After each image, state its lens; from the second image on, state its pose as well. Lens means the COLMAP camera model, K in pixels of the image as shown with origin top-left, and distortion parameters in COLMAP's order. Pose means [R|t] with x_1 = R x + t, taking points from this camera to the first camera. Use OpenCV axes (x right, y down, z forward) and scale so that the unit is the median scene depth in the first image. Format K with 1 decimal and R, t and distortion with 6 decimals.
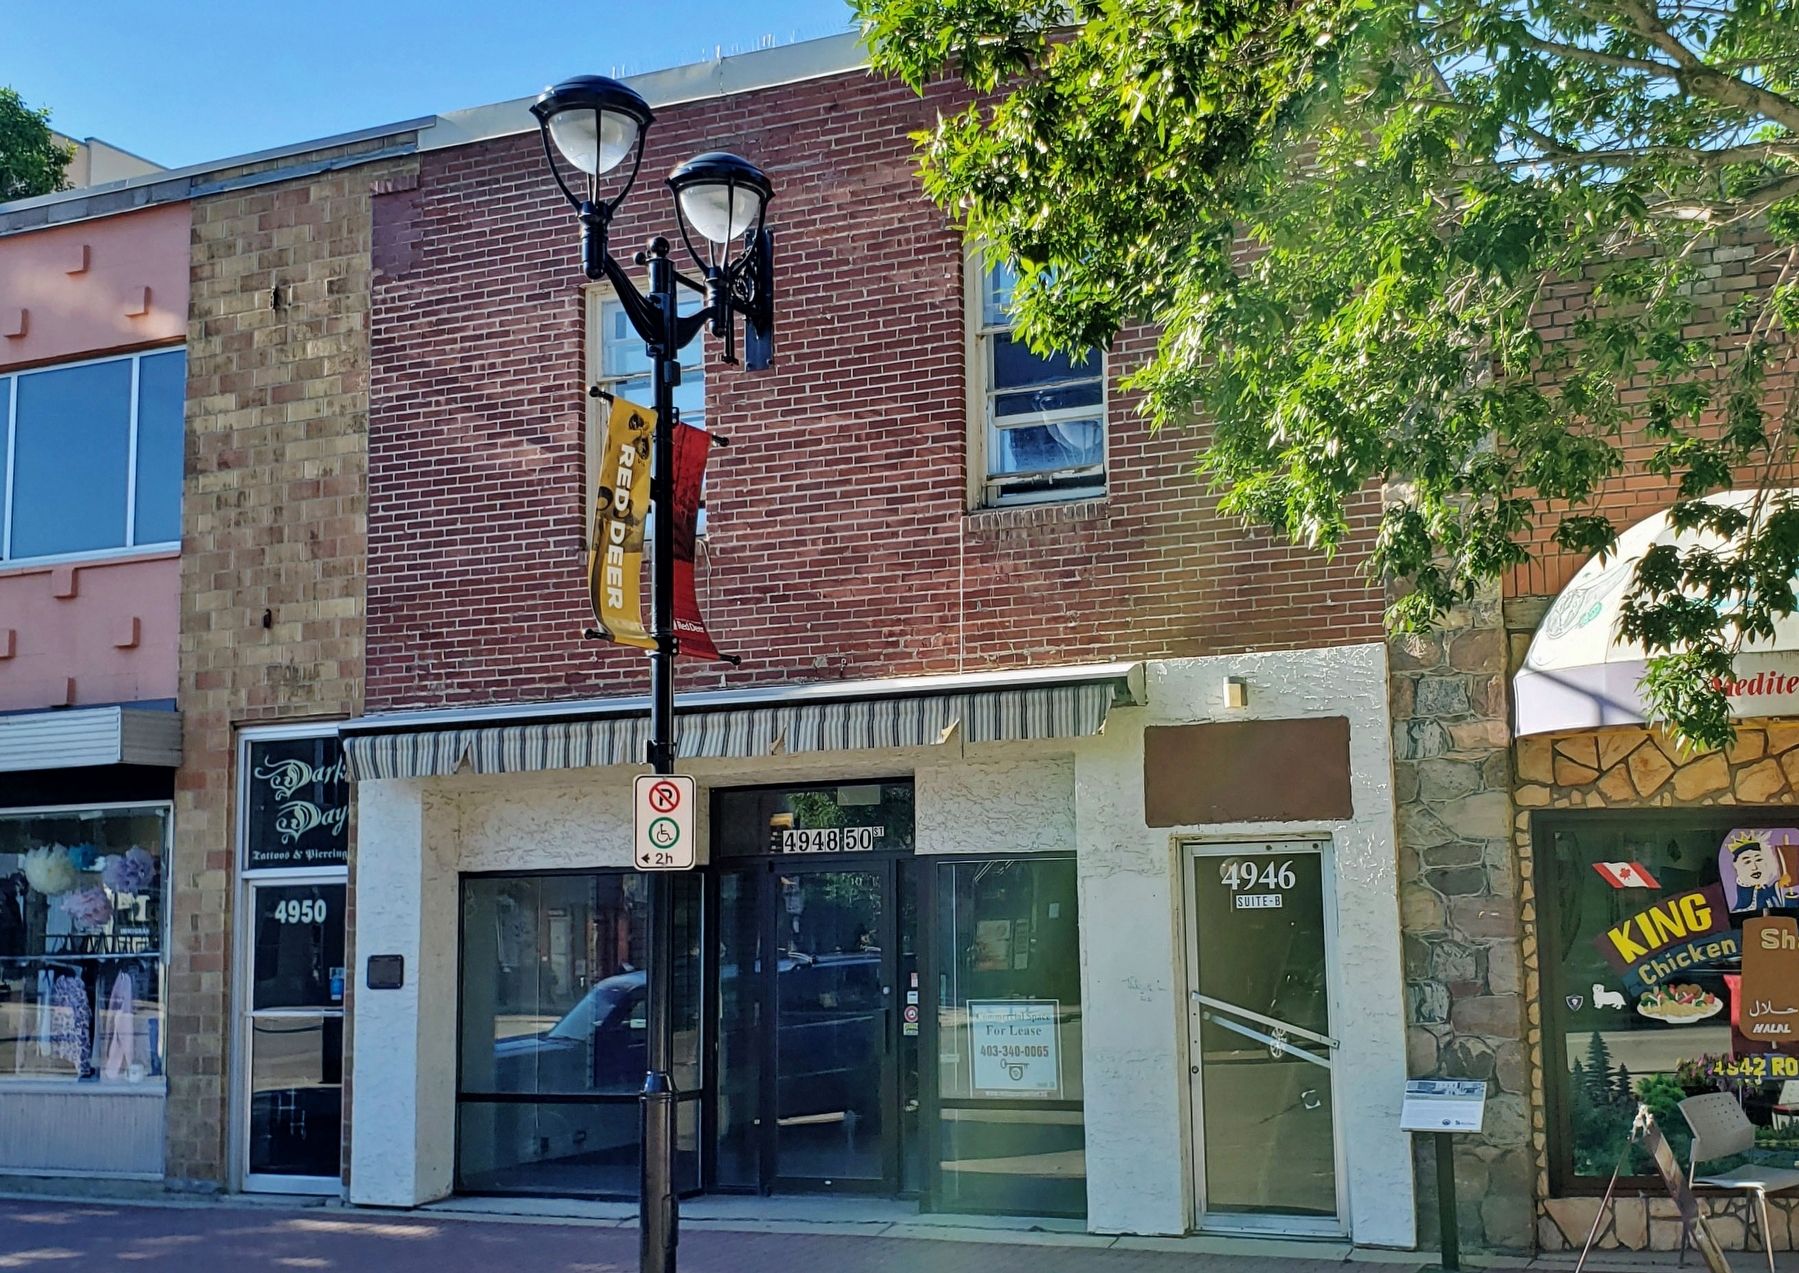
lens RADIAL K [[2079.9, 0, 899.5], [0, 2079.9, 636.5], [0, 0, 1]] dist [0.135759, -0.373912]
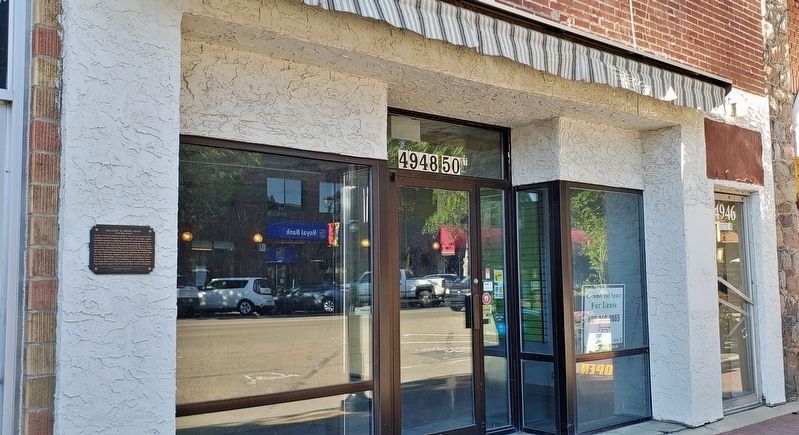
lens RADIAL K [[693.9, 0, 399.5], [0, 693.9, 217.5], [0, 0, 1]] dist [0.003270, -0.003569]
pose [[0.457328, 0.087451, 0.884988, -0.505358], [-0.120617, 0.992057, -0.035700, 0.182984], [-0.881080, -0.090418, 0.464243, 1.019955]]
